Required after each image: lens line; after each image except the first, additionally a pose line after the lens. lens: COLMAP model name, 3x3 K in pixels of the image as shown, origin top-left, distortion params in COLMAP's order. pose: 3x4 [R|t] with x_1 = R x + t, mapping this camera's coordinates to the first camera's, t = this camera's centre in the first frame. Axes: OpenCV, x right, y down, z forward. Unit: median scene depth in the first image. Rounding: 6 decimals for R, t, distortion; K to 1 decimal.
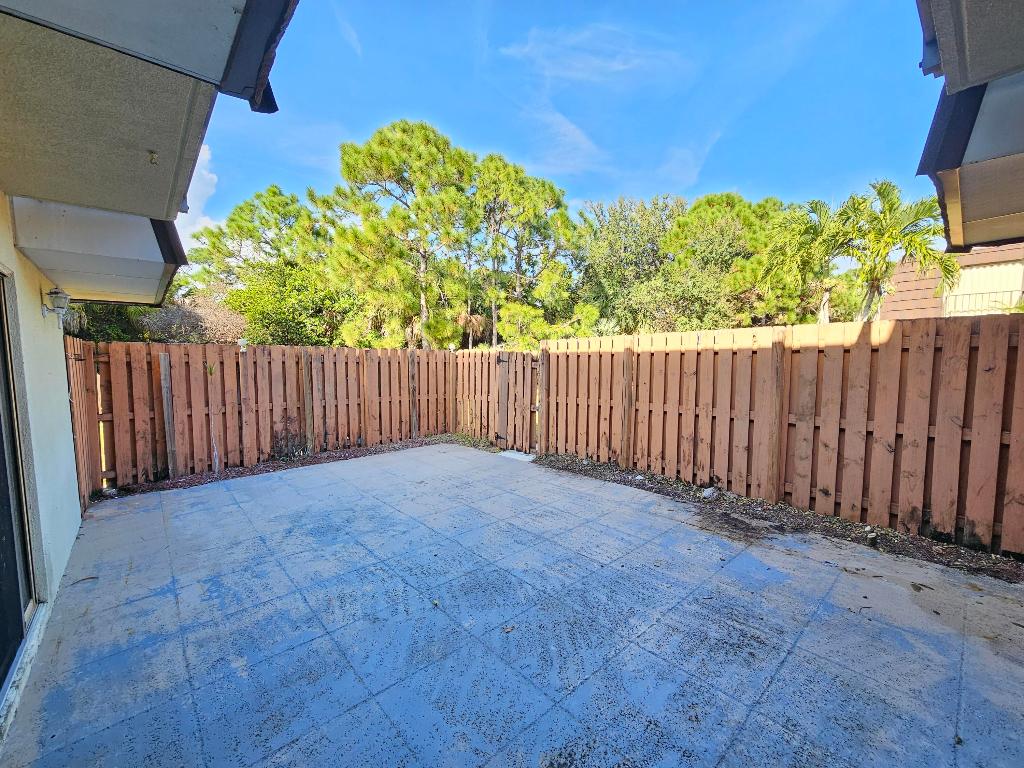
lens RADIAL K [[419.3, 0, 510.6], [0, 419.3, 394.2], [0, 0, 1]] dist [-0.000362, 0.000175]
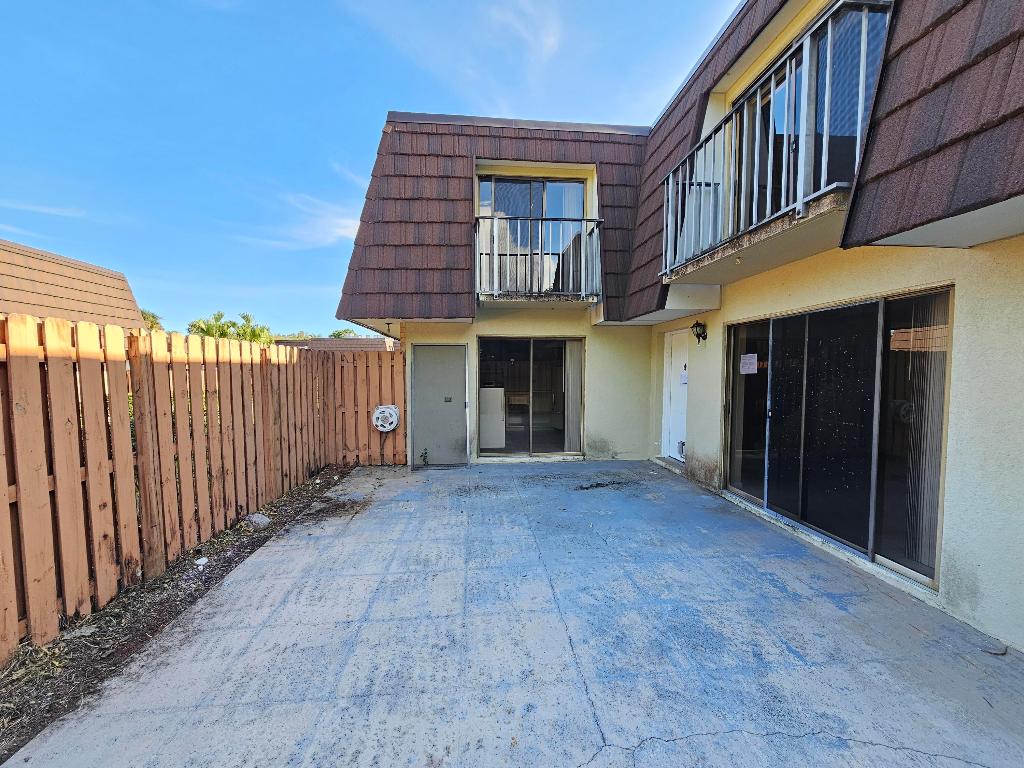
lens RADIAL K [[414.7, 0, 513.3], [0, 414.7, 389.5], [0, 0, 1]] dist [-0.001777, 0.000083]
pose [[-0.805068, -0.014047, 0.593016, -0.427146], [0.063155, 0.992008, 0.109236, -0.092961], [-0.589811, 0.125394, -0.797746, 1.173589]]
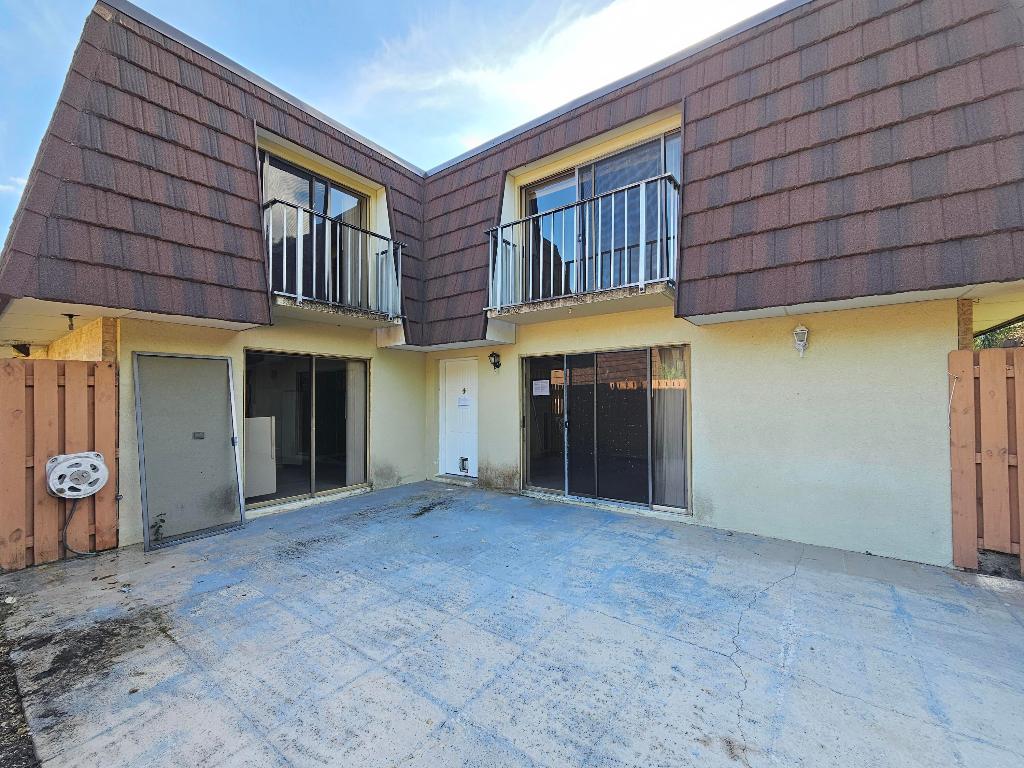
lens RADIAL K [[415.5, 0, 509.8], [0, 415.5, 387.3], [0, 0, 1]] dist [0.000715, 0.000552]
pose [[-0.978506, 0.015678, -0.205620, 0.019711], [0.002195, 0.997841, 0.065636, -0.095593], [0.206205, 0.063774, -0.976428, 1.275849]]
